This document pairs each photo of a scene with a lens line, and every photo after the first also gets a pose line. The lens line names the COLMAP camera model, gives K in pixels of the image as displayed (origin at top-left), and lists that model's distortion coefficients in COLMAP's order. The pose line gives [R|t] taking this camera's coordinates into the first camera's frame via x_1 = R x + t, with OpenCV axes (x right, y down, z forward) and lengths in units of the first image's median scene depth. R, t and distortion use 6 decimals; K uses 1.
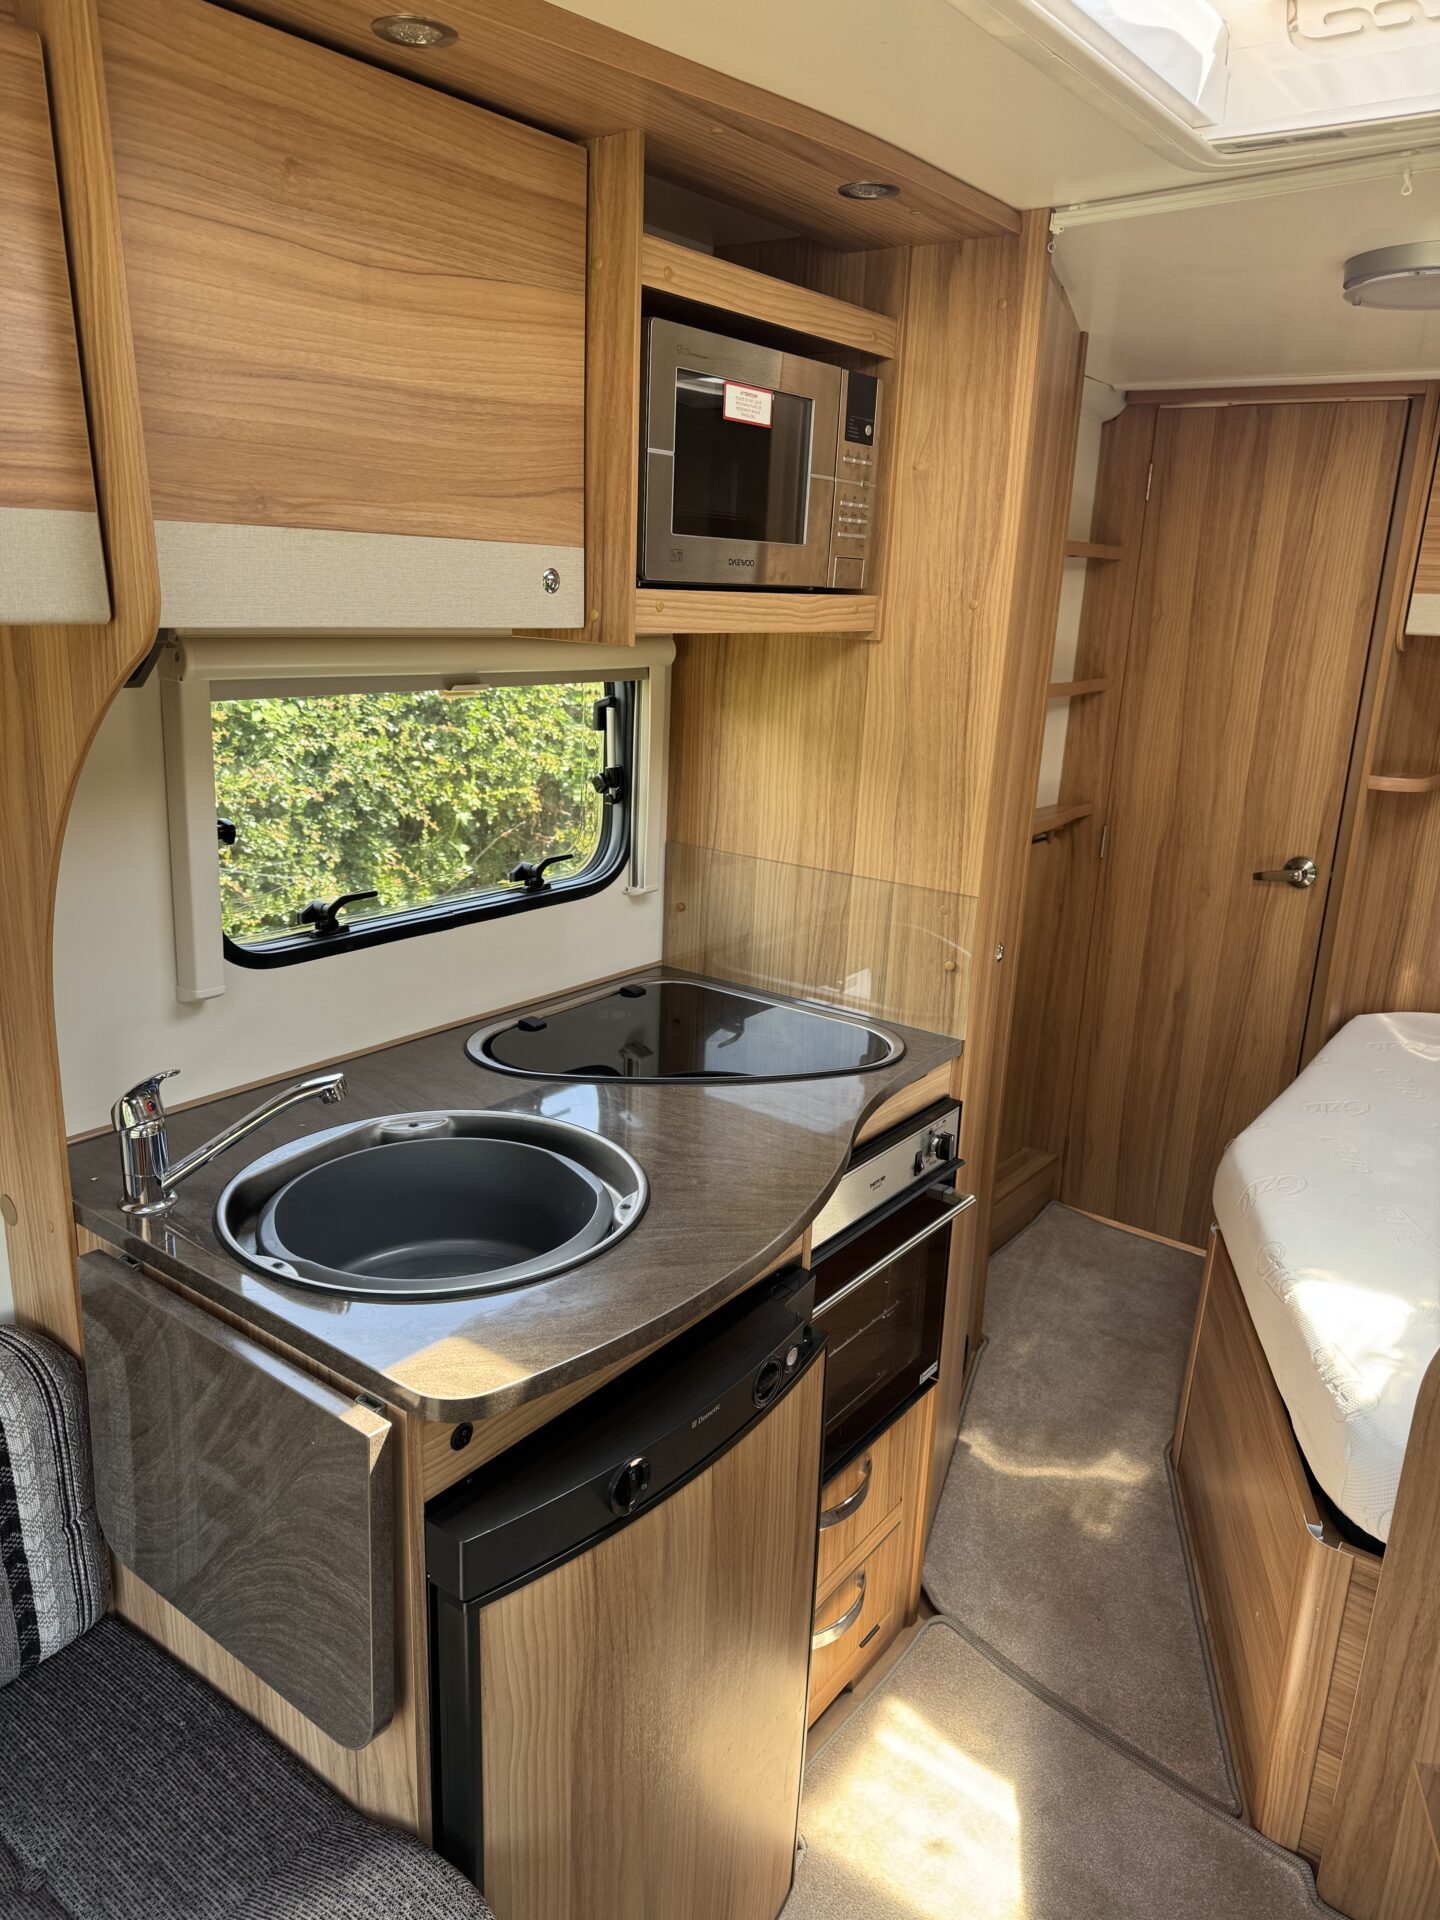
lens RADIAL K [[1354.5, 0, 733.7], [0, 1354.5, 958.1], [0, 0, 1]] dist [0.028025, -0.035995]
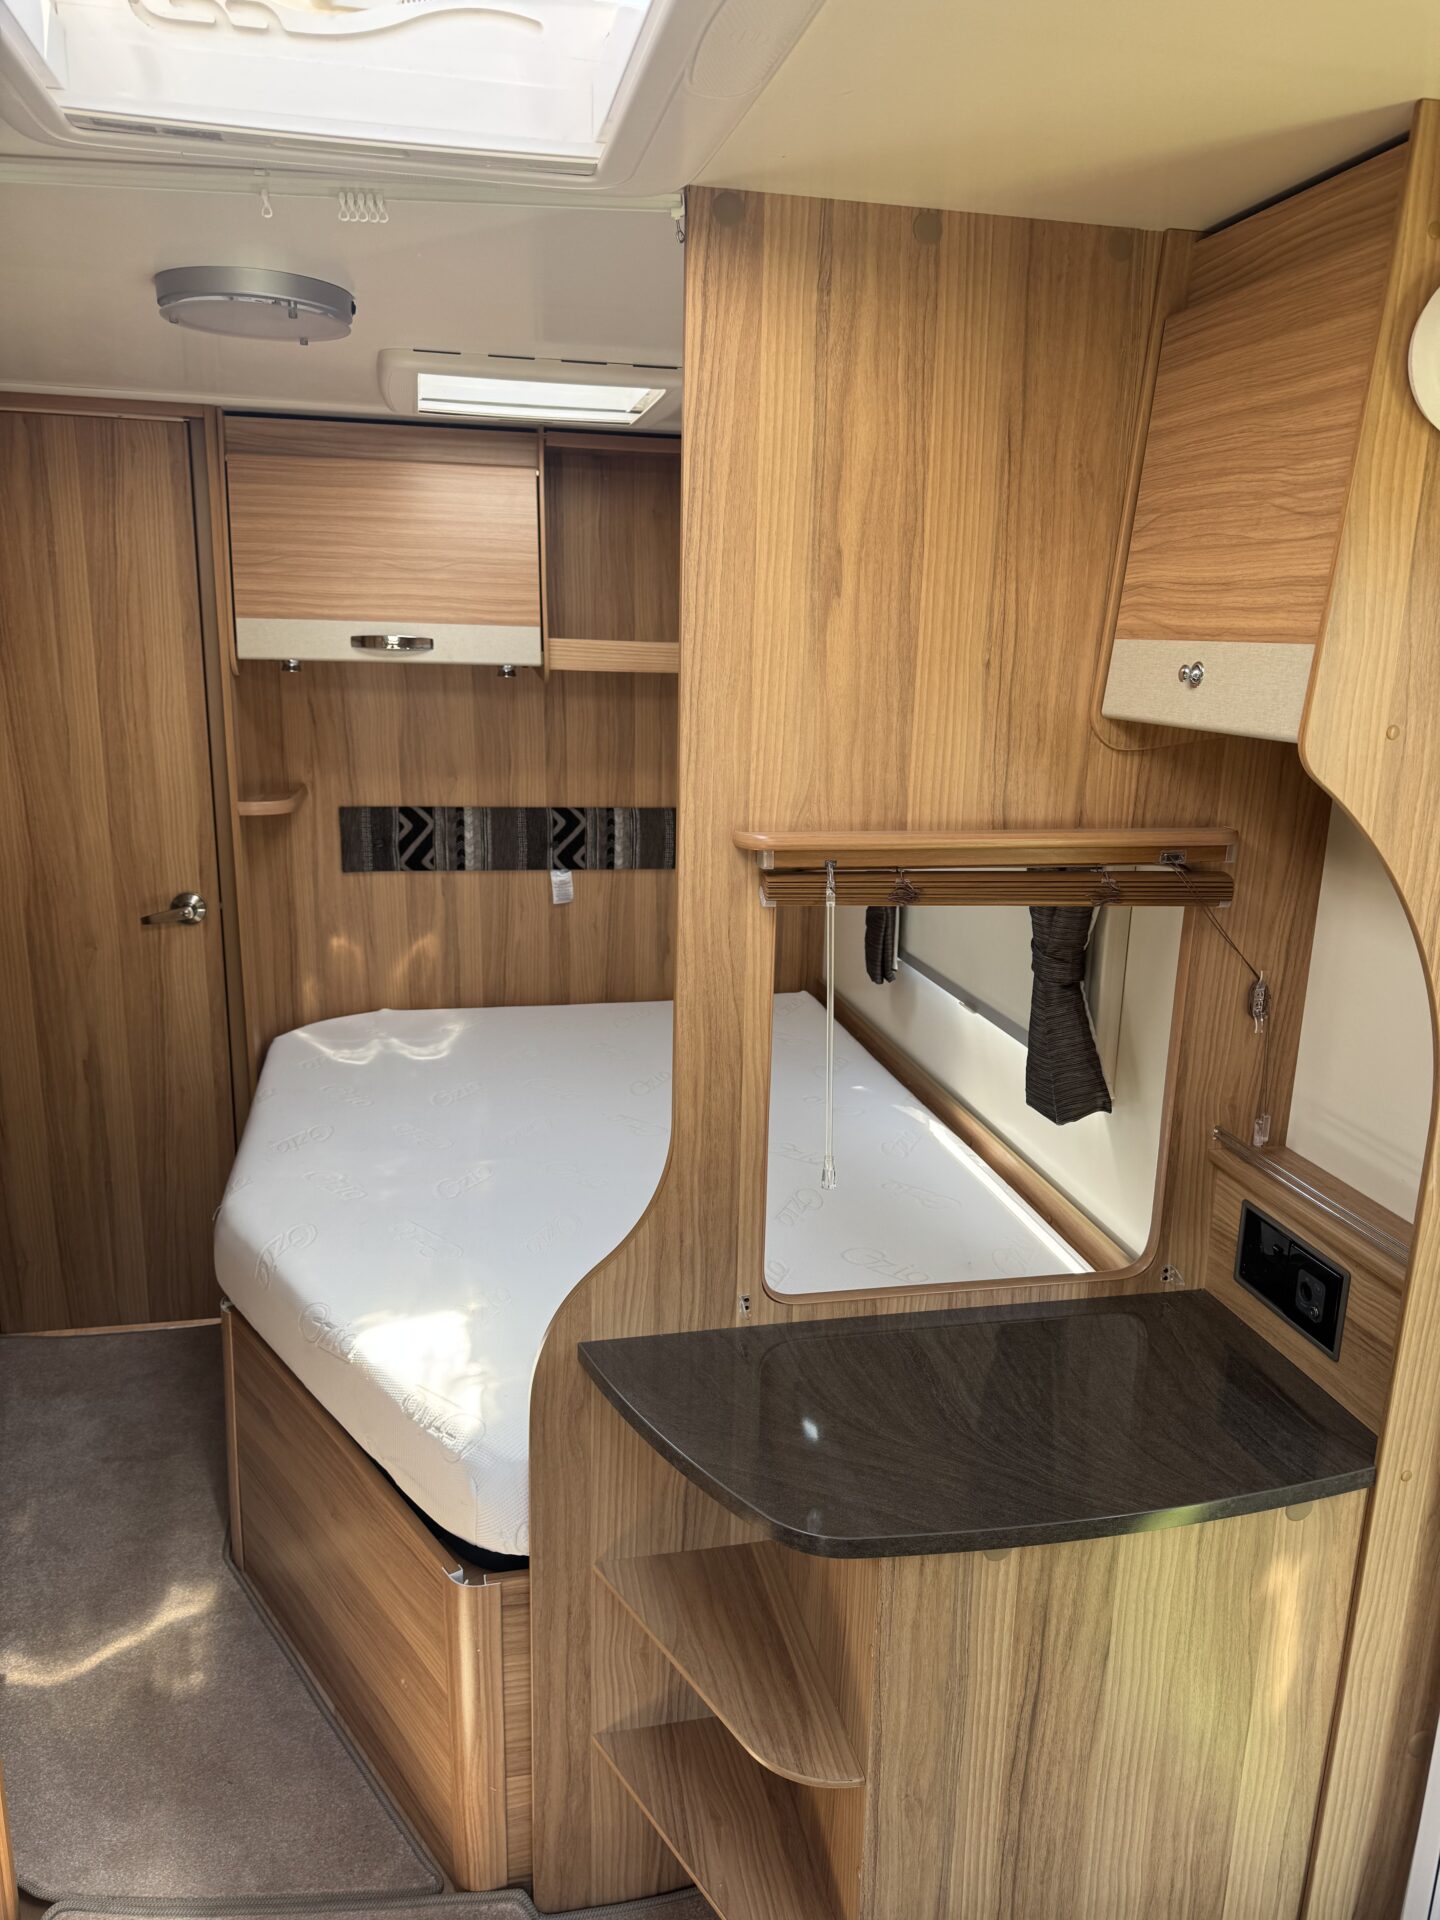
lens RADIAL K [[1354.5, 0, 733.7], [0, 1354.5, 958.1], [0, 0, 1]] dist [0.028025, -0.035995]
pose [[0.656127, -0.204671, 0.726366, -0.035469], [0.208930, 0.974162, 0.085767, -0.031757], [-0.725152, 0.095486, 0.681936, 0.073117]]
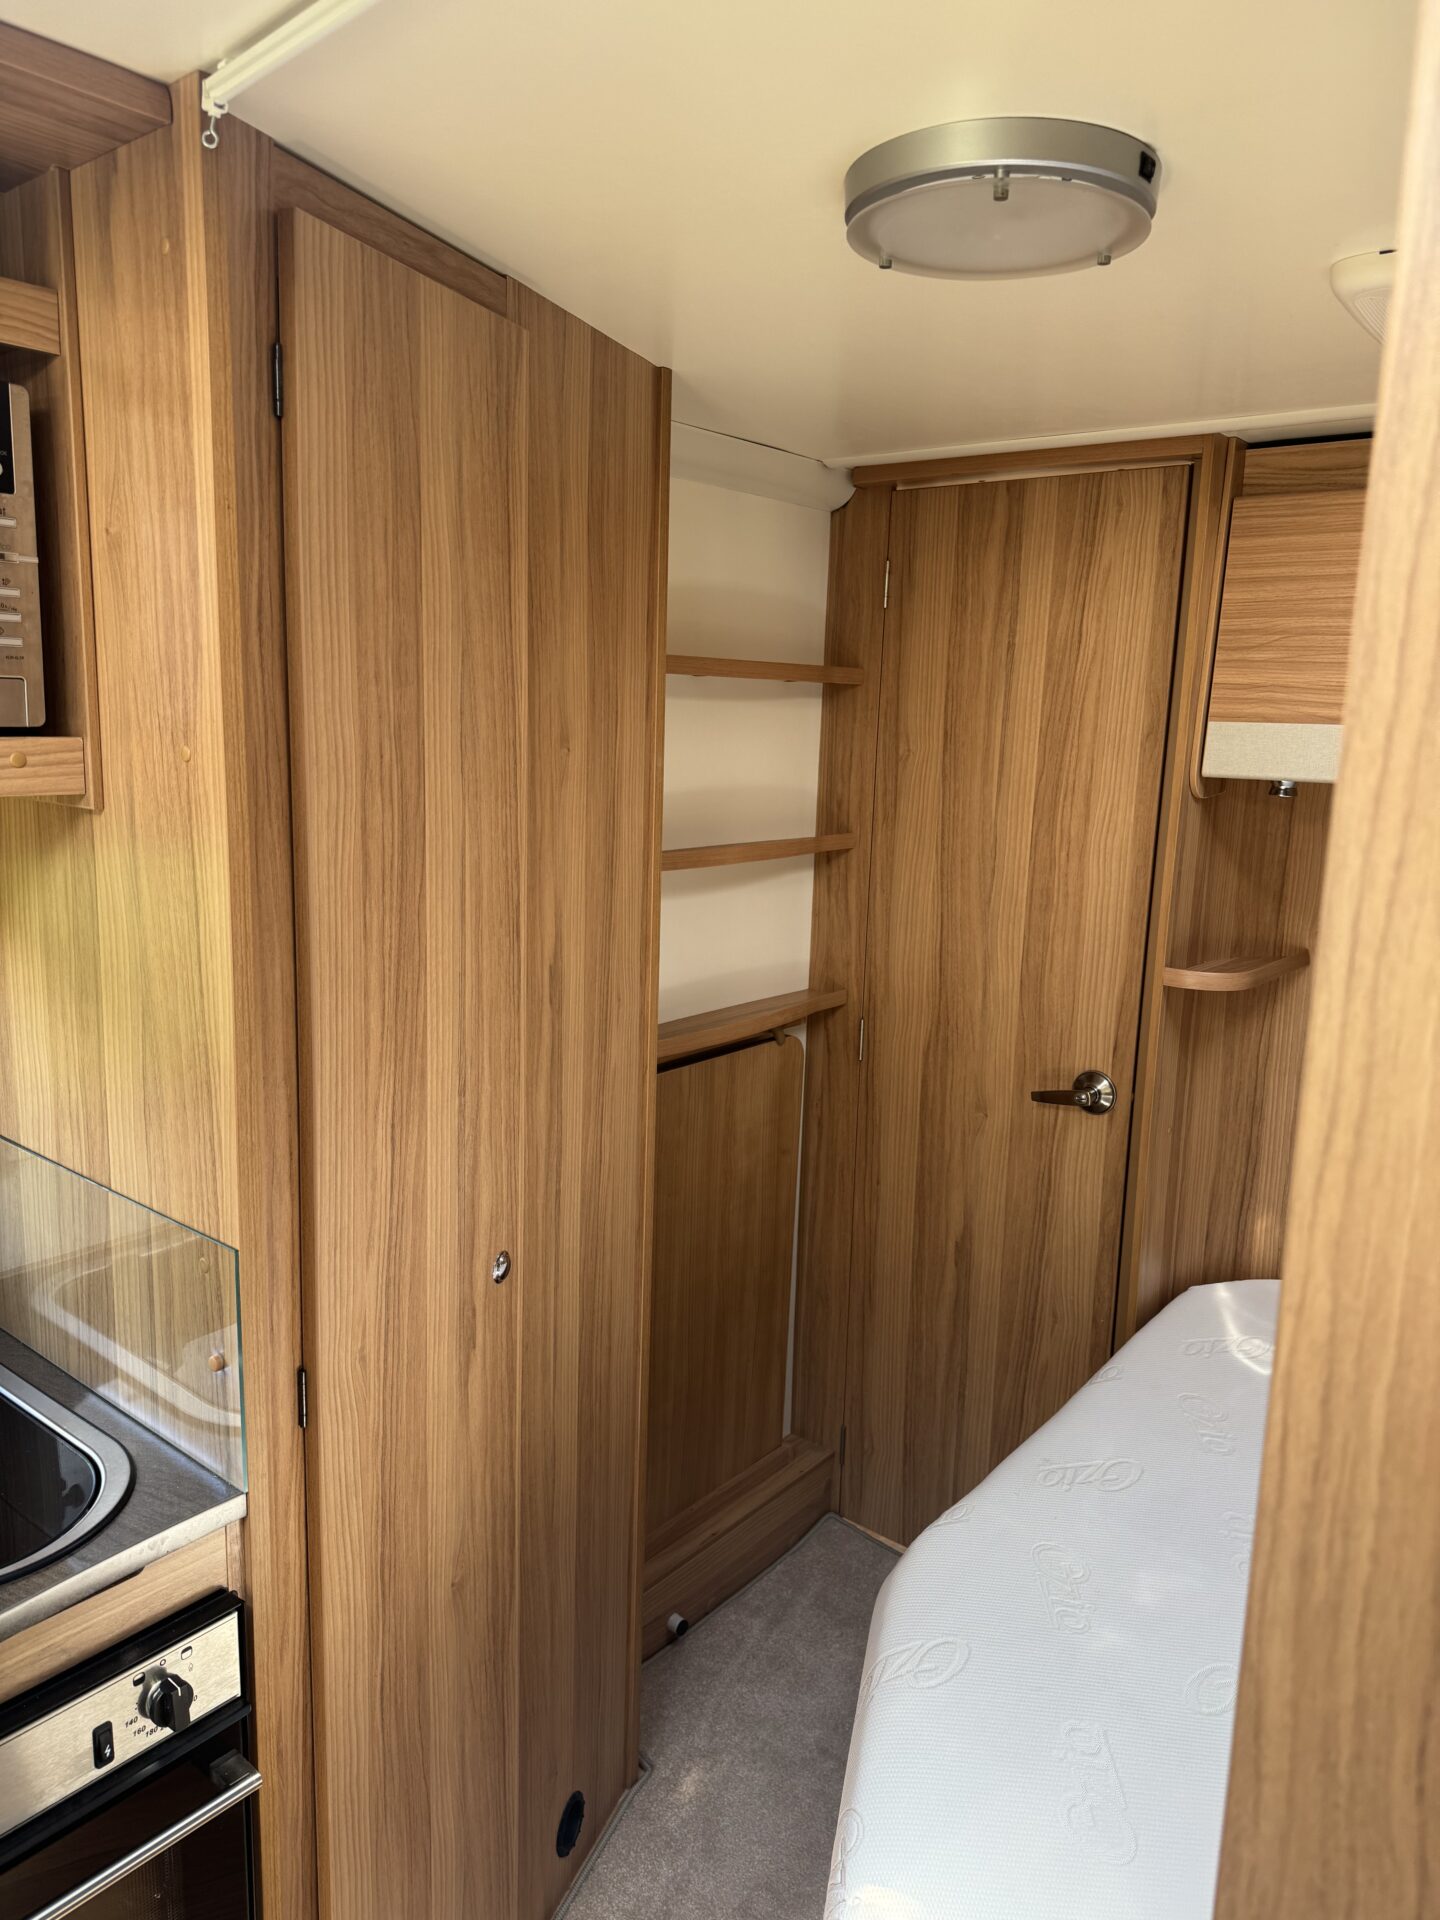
lens RADIAL K [[1354.2, 0, 727.8], [0, 1354.2, 953.5], [0, 0, 1]] dist [0.105336, -0.108927]
pose [[0.999024, -0.002371, -0.044106, 0.257542], [-0.001775, 0.995595, -0.093740, -0.070084], [0.044134, 0.093727, 0.994619, 0.251269]]
